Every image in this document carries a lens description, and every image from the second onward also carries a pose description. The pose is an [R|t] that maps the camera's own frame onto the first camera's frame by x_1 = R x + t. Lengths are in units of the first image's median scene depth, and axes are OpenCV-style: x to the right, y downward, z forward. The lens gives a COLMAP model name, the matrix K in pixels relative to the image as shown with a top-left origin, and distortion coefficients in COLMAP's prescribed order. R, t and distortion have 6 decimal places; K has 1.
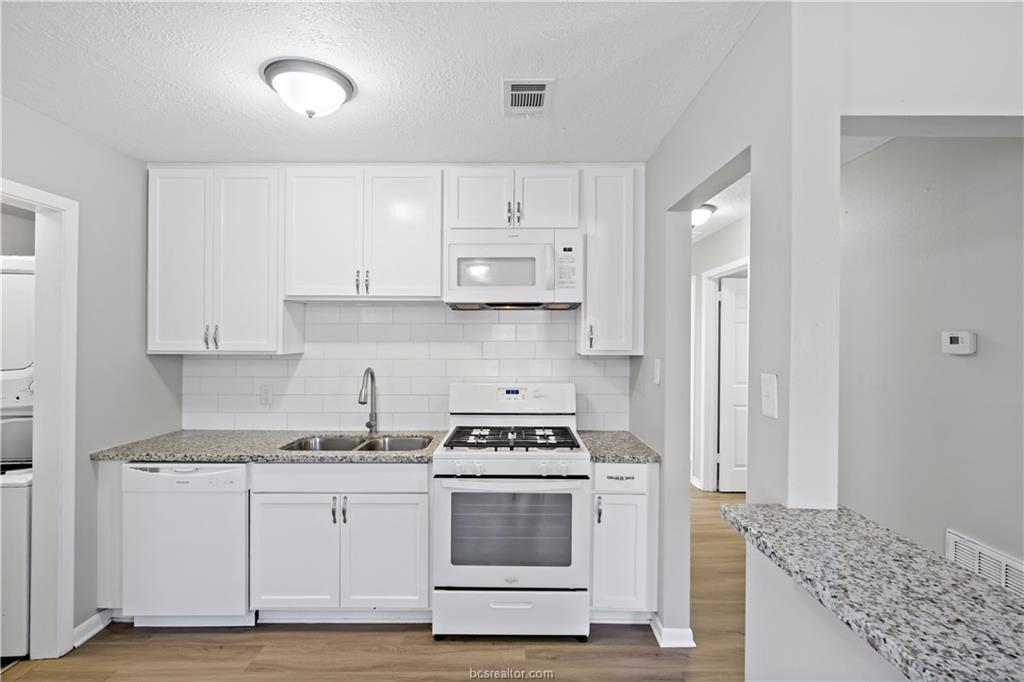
lens RADIAL K [[473.4, 0, 511.8], [0, 473.4, 338.1], [0, 0, 1]] dist [-0.004447, -0.000367]
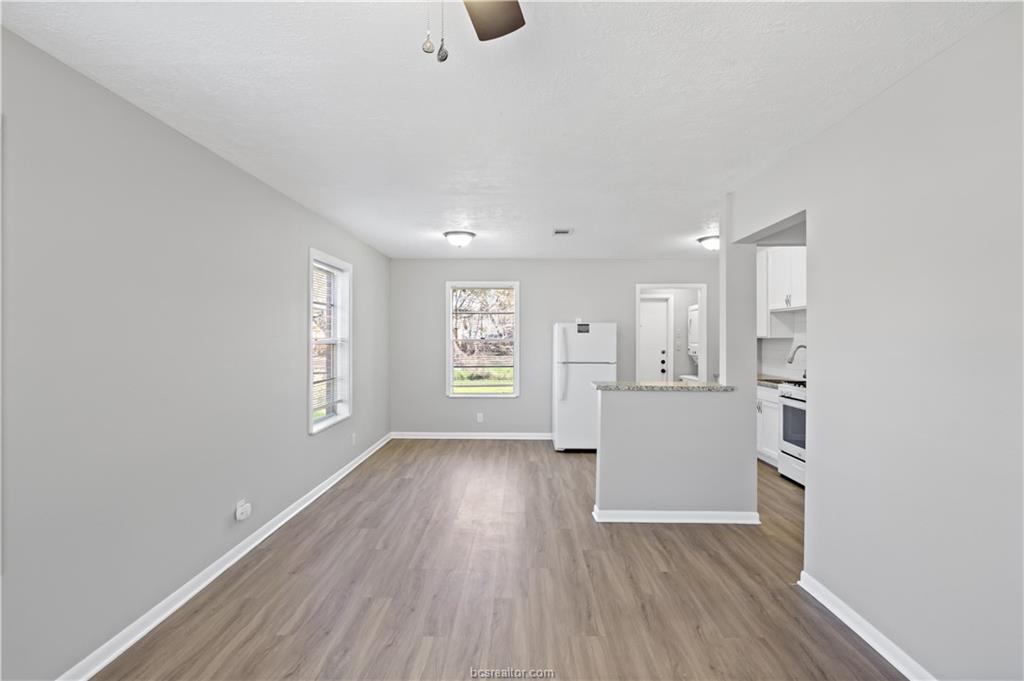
lens RADIAL K [[473.4, 0, 513.9], [0, 473.4, 337.9], [0, 0, 1]] dist [-0.004447, -0.000367]
pose [[-0.013784, -0.001991, -0.999903, 1.838387], [0.002939, 0.999994, -0.002032, 0.039395], [0.999901, -0.002966, -0.013778, -0.120465]]
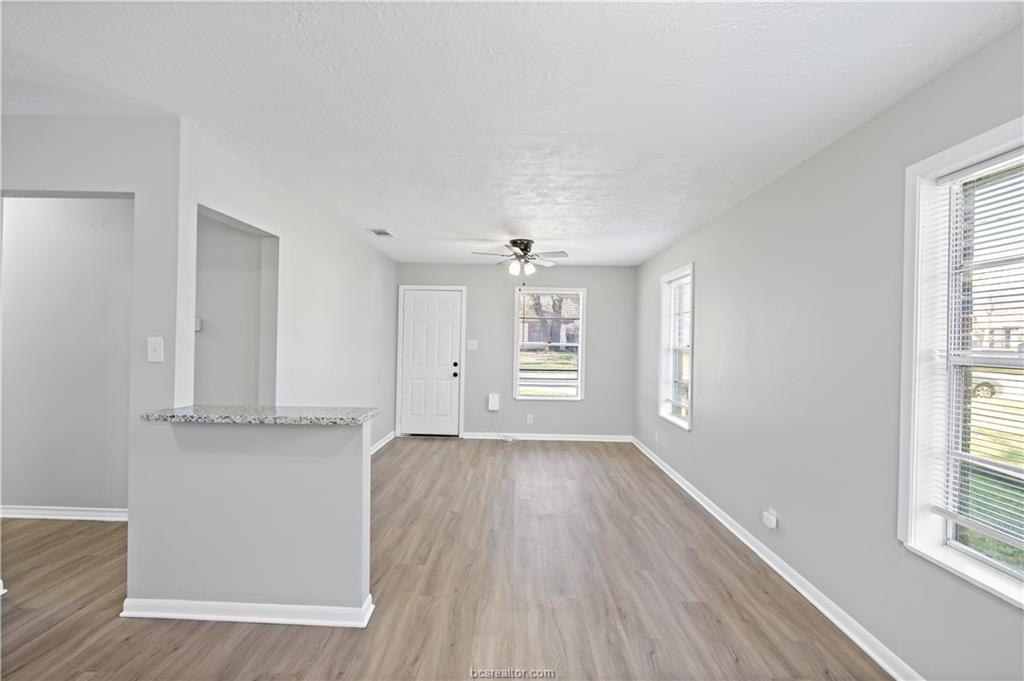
lens RADIAL K [[473.4, 0, 509.9], [0, 473.4, 340.5], [0, 0, 1]] dist [-0.004447, -0.000367]
pose [[0.017825, -0.004552, 0.999831, -2.377937], [-0.023273, 0.999717, 0.004966, 0.021516], [-0.999570, -0.023358, 0.017714, -0.220770]]
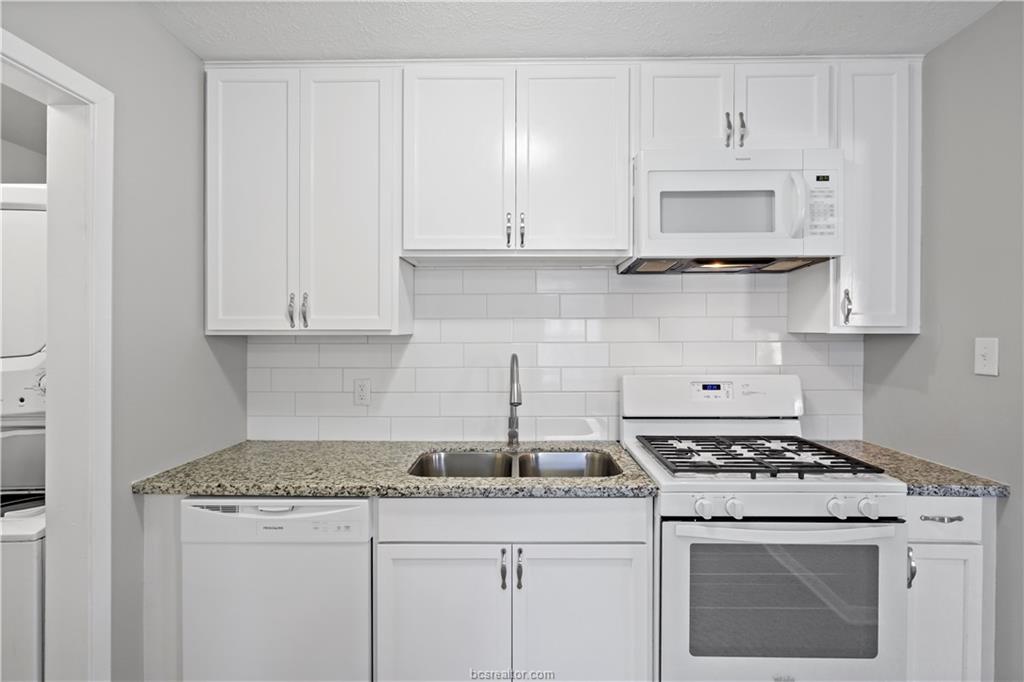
lens RADIAL K [[473.4, 0, 513.6], [0, 473.4, 332.6], [0, 0, 1]] dist [-0.004447, -0.000367]
pose [[0.999945, -0.004619, -0.009422, -0.348052], [0.004663, 0.999978, 0.004621, 0.032529], [0.009401, -0.004665, 0.999945, 0.340946]]
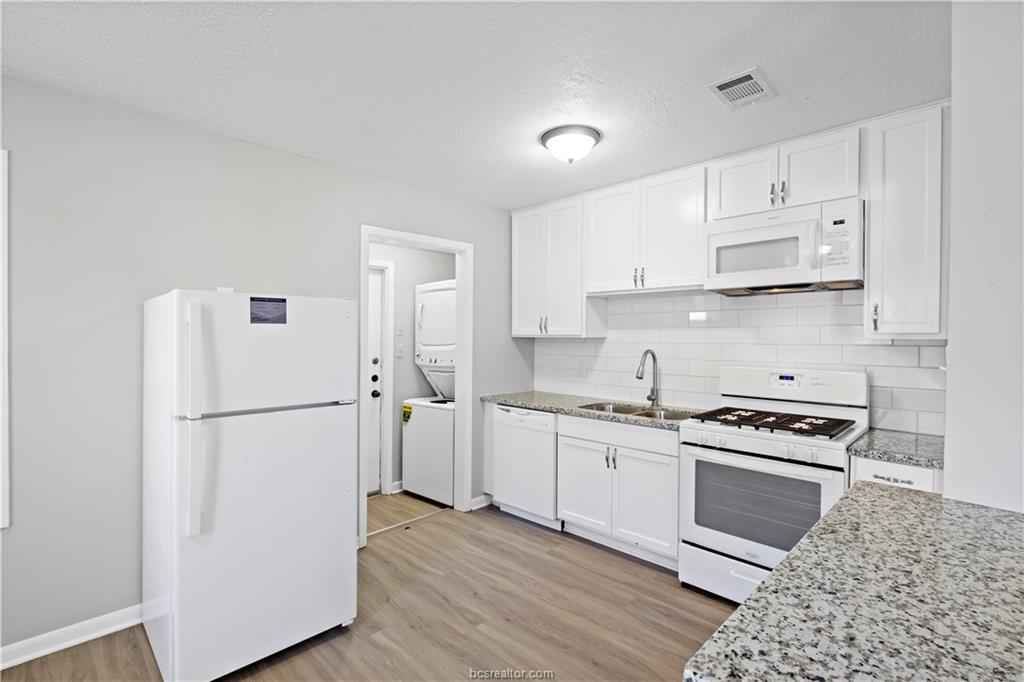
lens RADIAL K [[473.4, 0, 512.8], [0, 473.4, 339.1], [0, 0, 1]] dist [-0.004447, -0.000367]
pose [[0.712989, 0.004379, -0.701161, 0.333713], [0.001493, 0.999969, 0.007764, 0.031721], [0.701173, -0.006582, 0.712961, -0.092638]]
